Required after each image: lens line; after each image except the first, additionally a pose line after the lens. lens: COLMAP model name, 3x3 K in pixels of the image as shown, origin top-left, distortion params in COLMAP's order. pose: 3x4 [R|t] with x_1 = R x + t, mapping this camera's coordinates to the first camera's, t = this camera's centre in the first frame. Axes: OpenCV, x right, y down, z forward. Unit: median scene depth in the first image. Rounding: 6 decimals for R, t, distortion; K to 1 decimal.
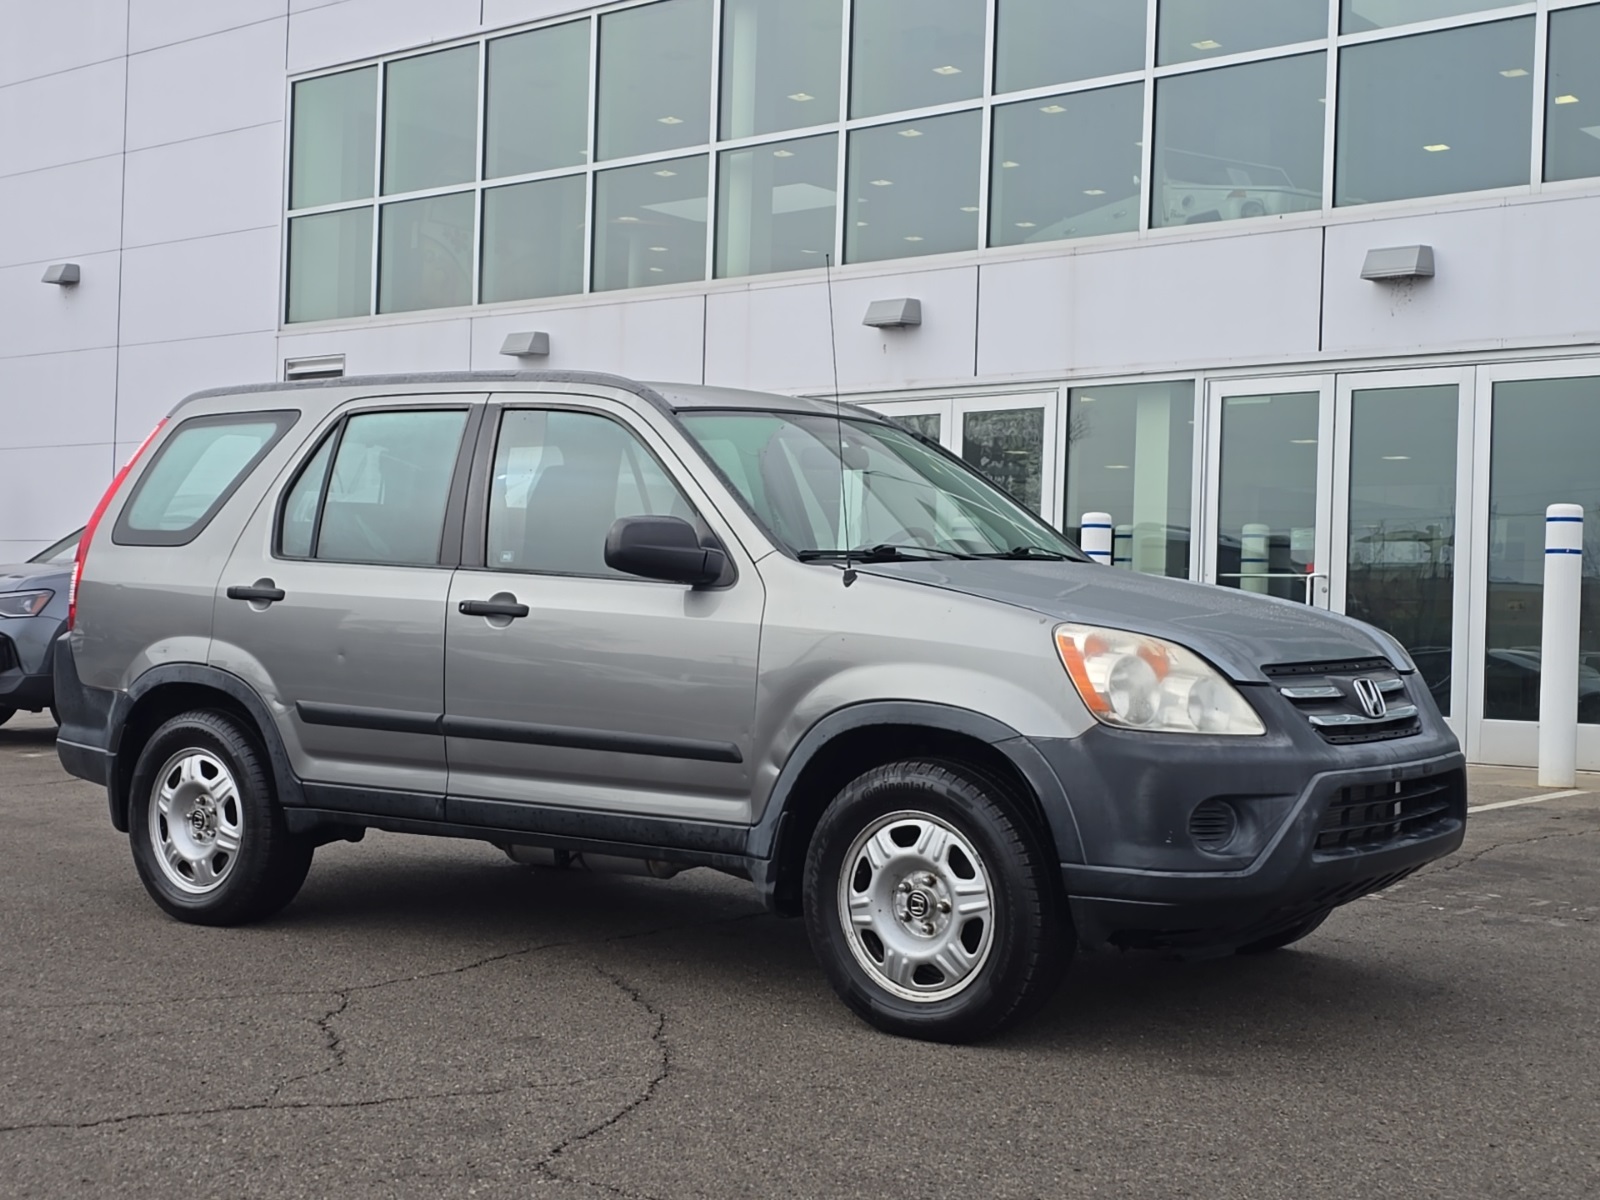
lens RADIAL K [[2152.6, 0, 800.0], [0, 2152.6, 600.0], [0, 0, 1]] dist [0.216549, -0.884297]
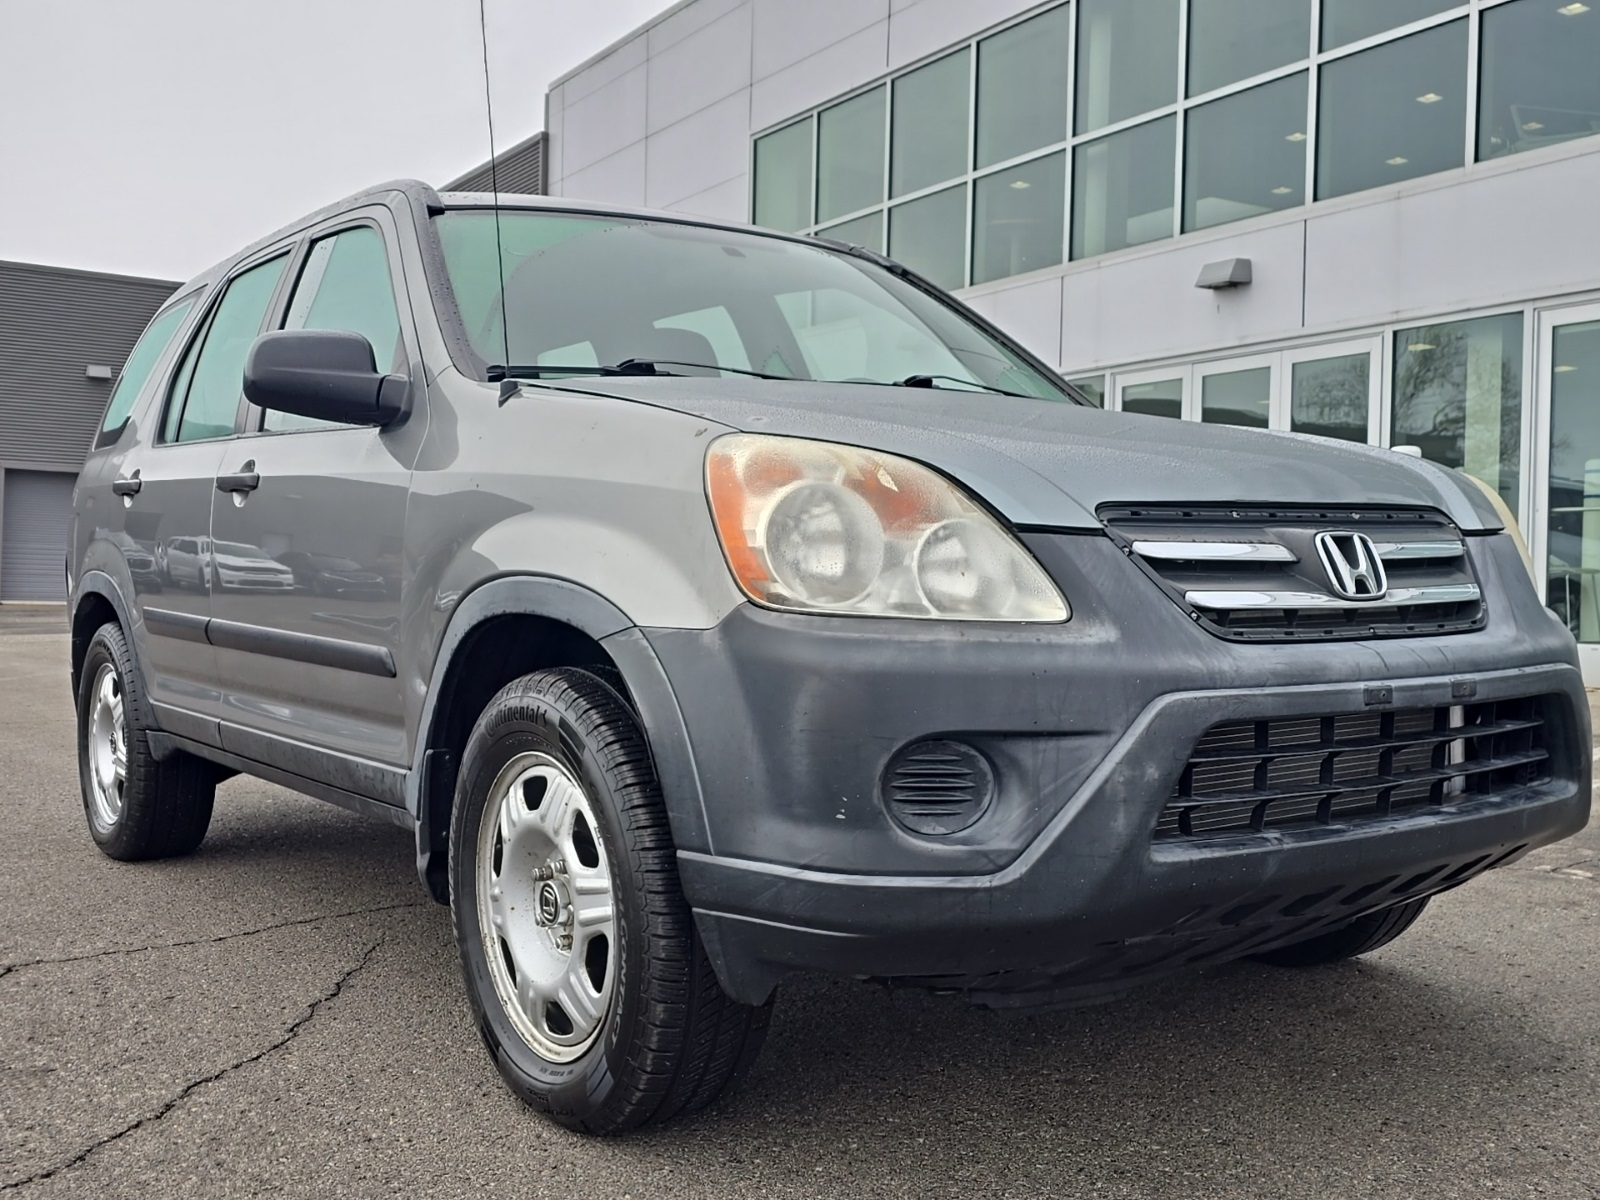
lens RADIAL K [[1609.4, 0, 800.0], [0, 1609.4, 600.0], [0, 0, 1]] dist [0.128650, -0.302616]
pose [[0.953478, -0.009804, -0.301303, 0.241755], [0.013129, 0.999873, 0.009012, 0.046359], [0.301177, -0.012549, 0.953486, 0.530921]]
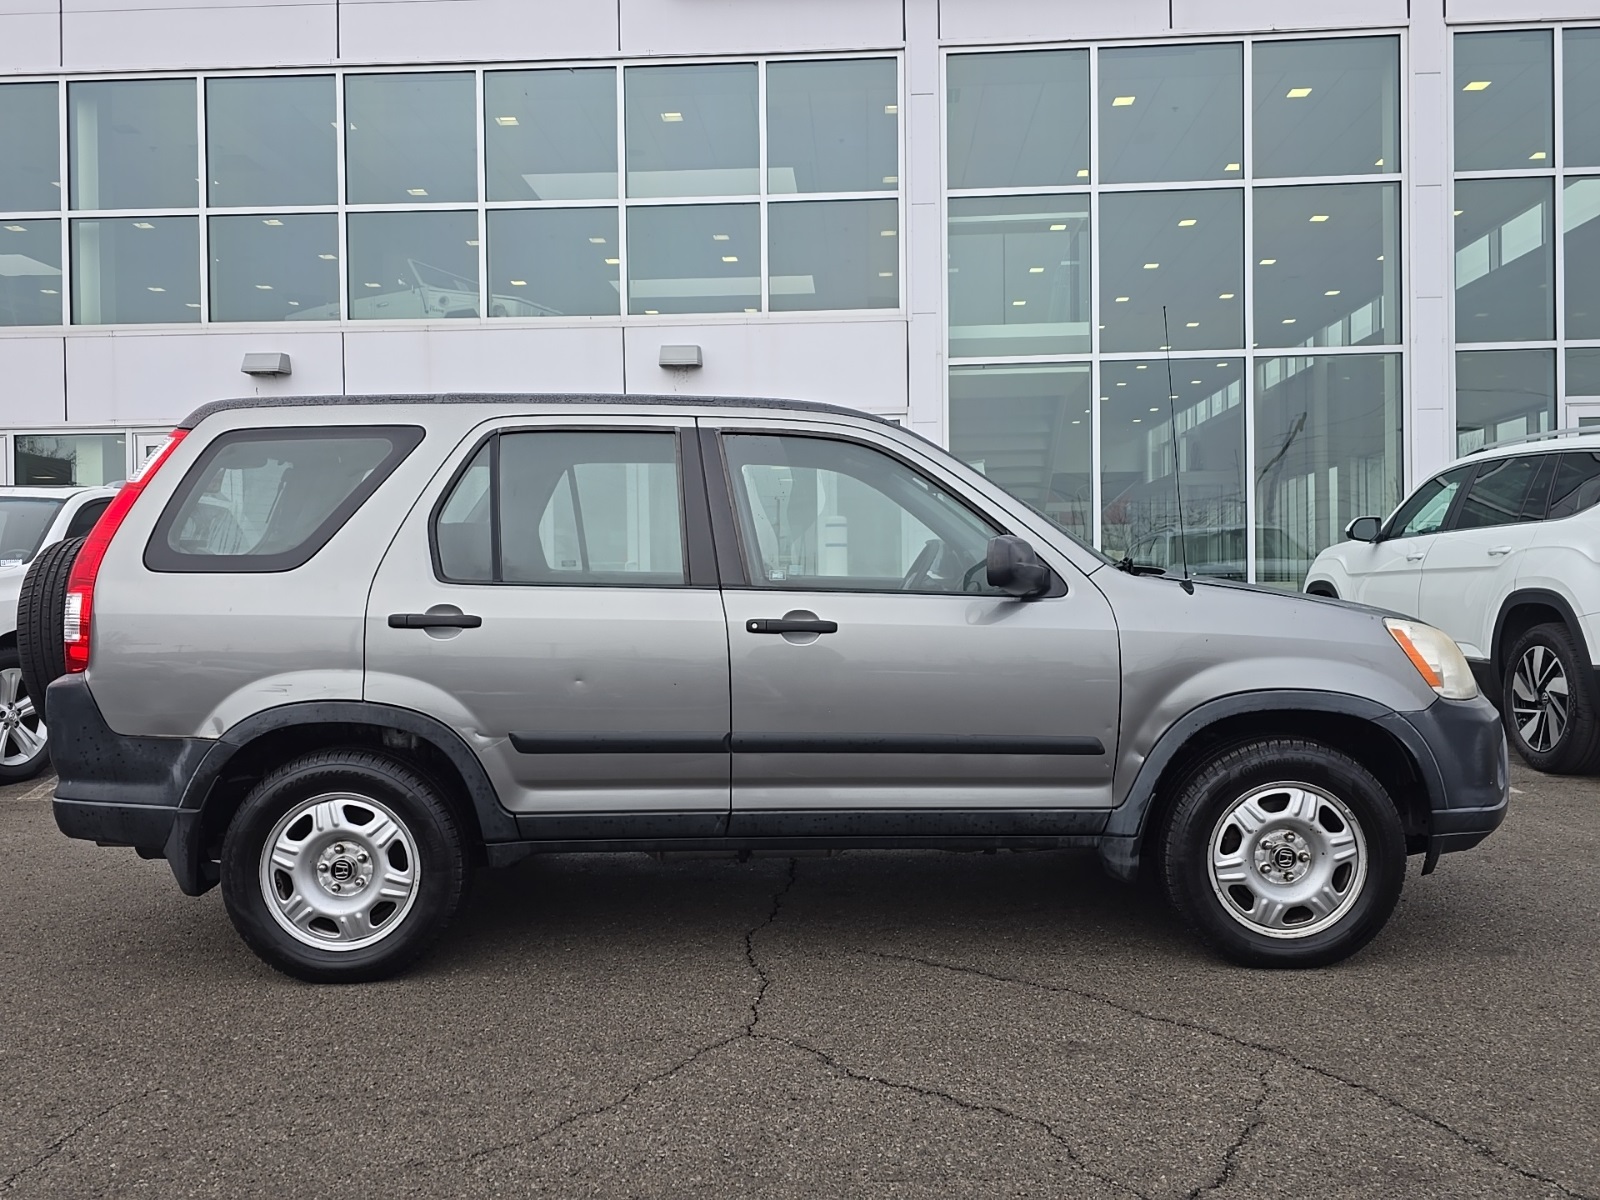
lens RADIAL K [[1323.9, 0, 800.0], [0, 1323.9, 600.0], [0, 0, 1]] dist [0.100873, -0.146206]
pose [[0.796499, -0.041435, 0.603219, -0.551206], [0.027767, 0.999103, 0.031964, -0.030459], [-0.604002, -0.008710, 0.796935, 0.524096]]
